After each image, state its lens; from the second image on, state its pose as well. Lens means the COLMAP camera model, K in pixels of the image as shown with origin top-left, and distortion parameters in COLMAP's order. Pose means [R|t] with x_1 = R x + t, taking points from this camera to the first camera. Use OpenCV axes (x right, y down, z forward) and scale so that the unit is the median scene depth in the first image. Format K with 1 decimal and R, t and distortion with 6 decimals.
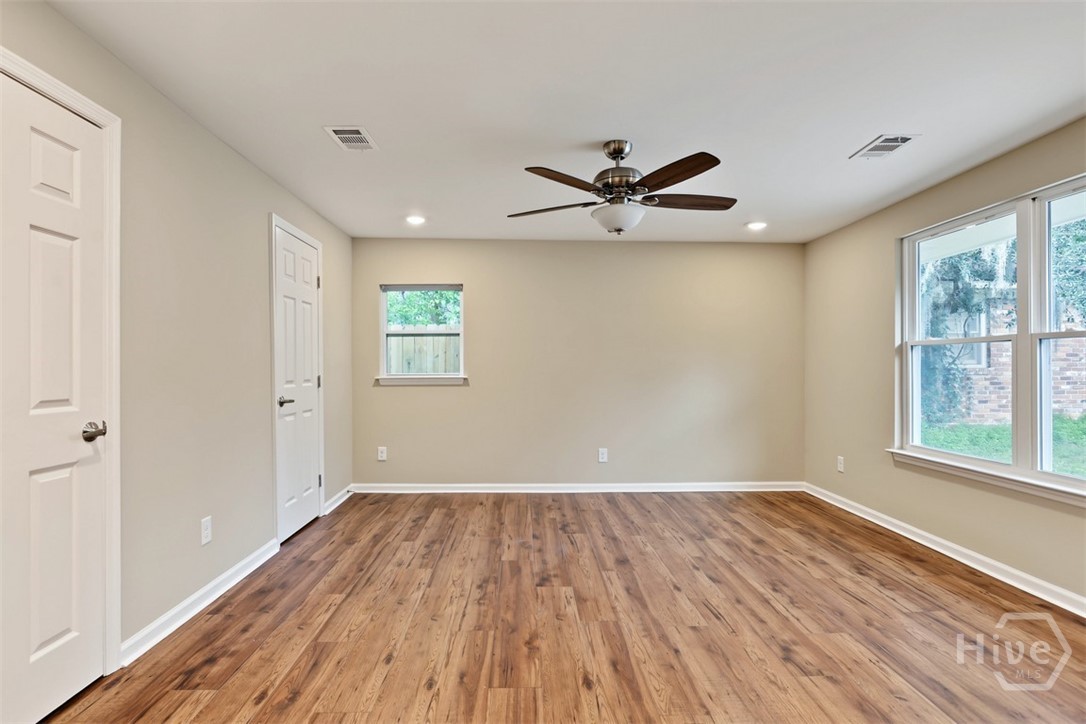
lens RADIAL K [[527.2, 0, 538.9], [0, 527.2, 364.4], [0, 0, 1]] dist [-0.007714, 0.000696]
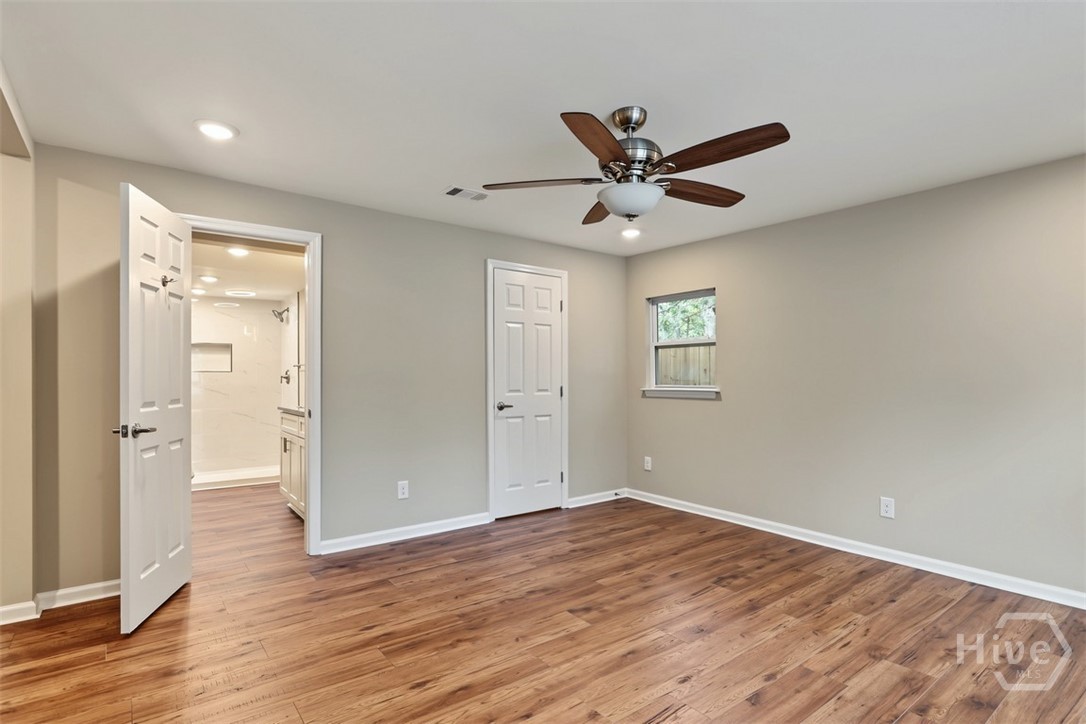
lens RADIAL K [[537.4, 0, 543.1], [0, 537.4, 376.2], [0, 0, 1]] dist [-0.002188, 0.000514]
pose [[0.596216, 0.000793, -0.802823, 0.699918], [0.001734, 0.999996, 0.002275, -0.004980], [0.802822, -0.002749, 0.596213, 0.360930]]
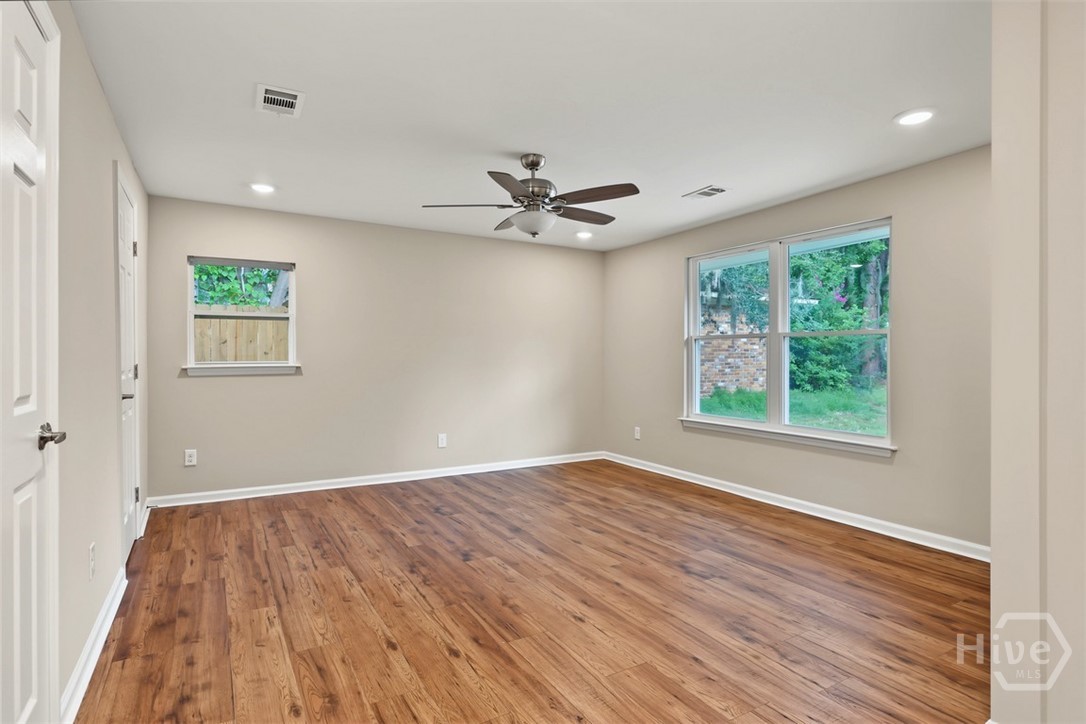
lens RADIAL K [[540.9, 0, 530.5], [0, 540.9, 355.1], [0, 0, 1]] dist [-0.011816, 0.002410]
pose [[0.882997, 0.001852, 0.469374, -0.371514], [-0.004202, 0.999983, 0.003960, 0.001080], [-0.469359, -0.005469, 0.882990, -0.018391]]
